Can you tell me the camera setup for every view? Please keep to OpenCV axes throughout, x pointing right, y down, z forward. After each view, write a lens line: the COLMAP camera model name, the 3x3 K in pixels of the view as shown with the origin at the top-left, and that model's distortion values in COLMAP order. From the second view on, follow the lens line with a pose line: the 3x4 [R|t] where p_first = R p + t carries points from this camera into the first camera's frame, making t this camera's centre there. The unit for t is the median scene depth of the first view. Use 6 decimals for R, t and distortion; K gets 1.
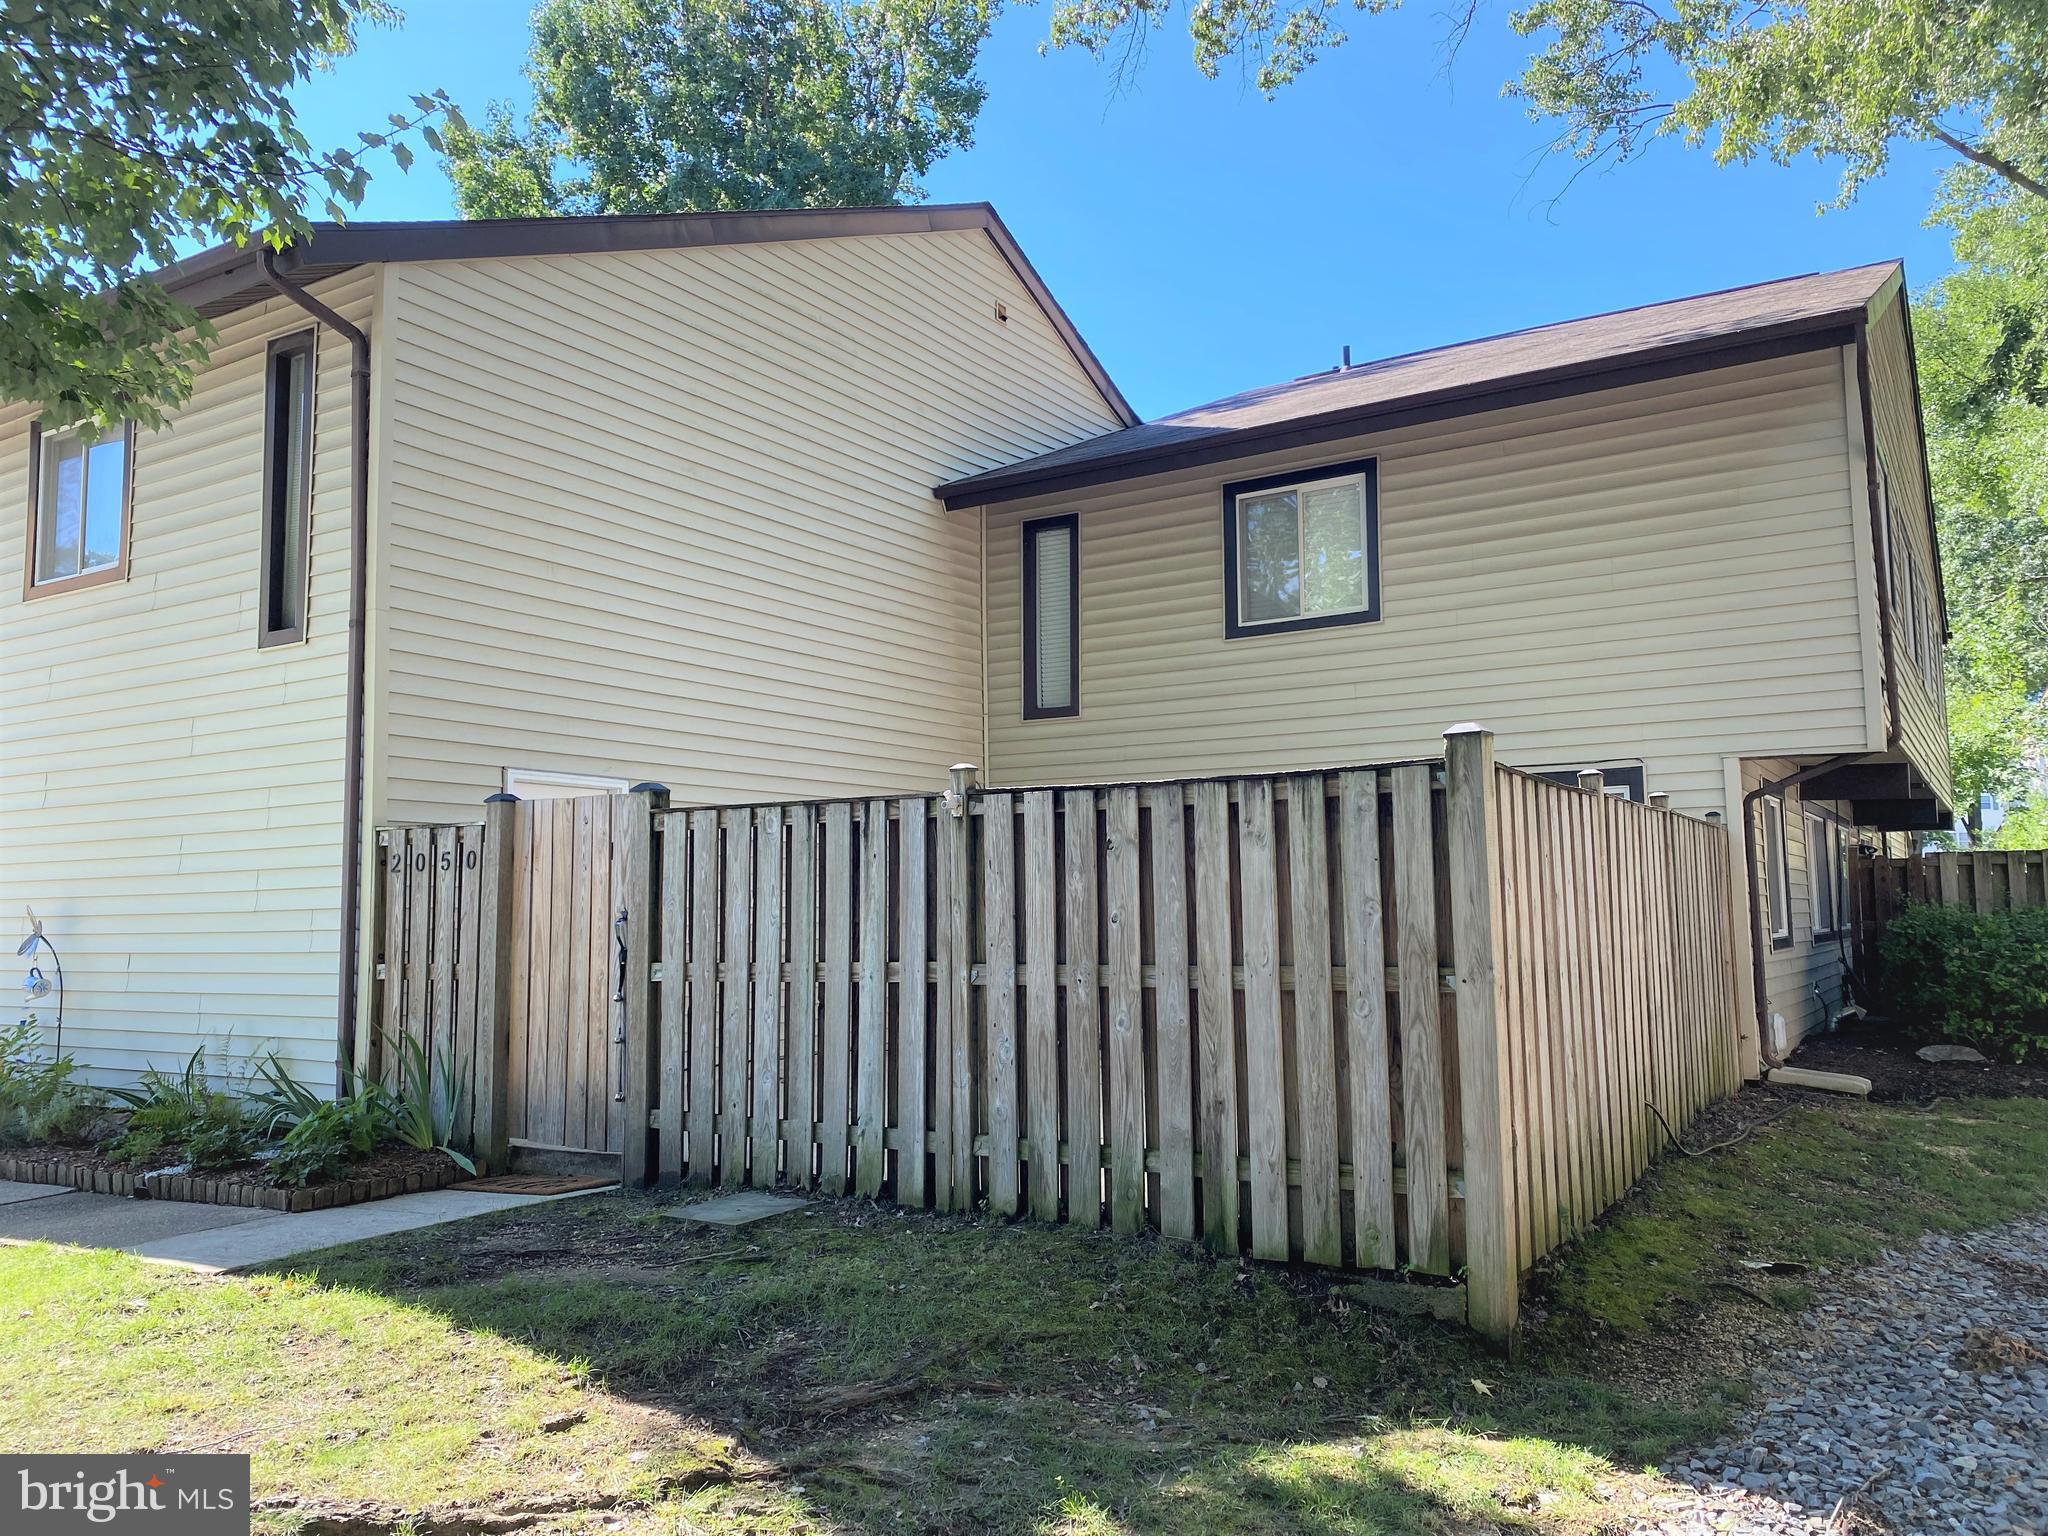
lens RADIAL K [[1540.8, 0, 1032.6], [0, 1540.8, 752.7], [0, 0, 1]] dist [-0.006957, -0.003919]
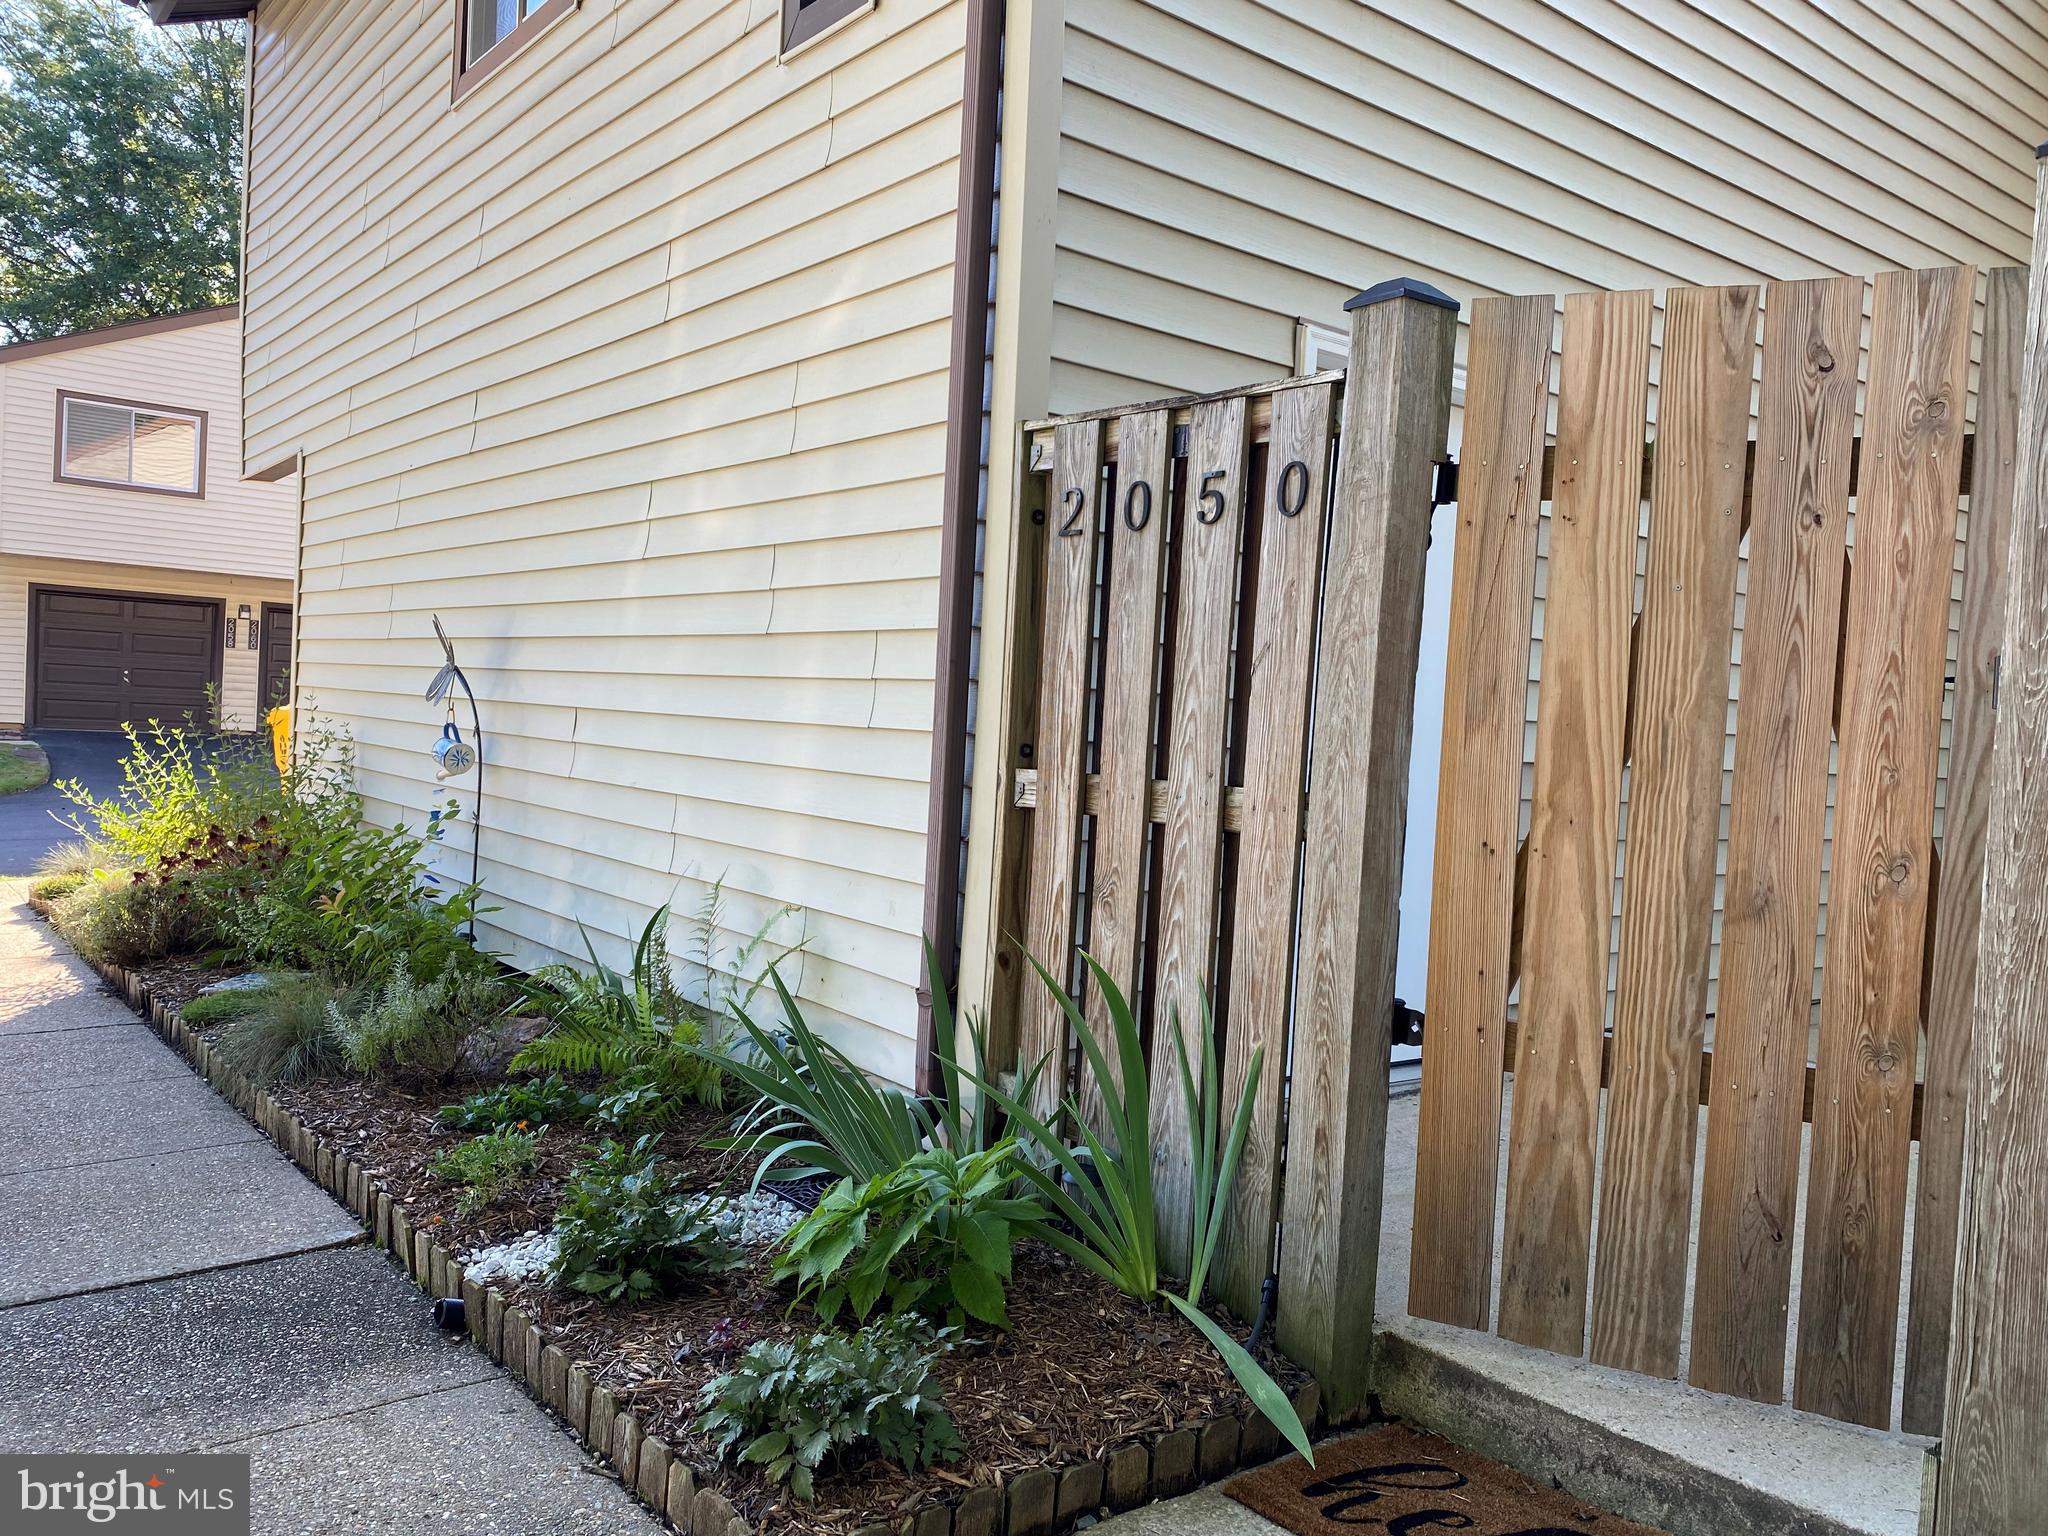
lens RADIAL K [[1540.8, 0, 1021.9], [0, 1540.8, 770.8], [0, 0, 1]] dist [-0.006957, -0.003919]
pose [[0.934523, 0.078482, -0.347143, -0.286261], [-0.031081, 0.989653, 0.140072, 0.081916], [0.354544, -0.120111, 0.927293, 0.630023]]
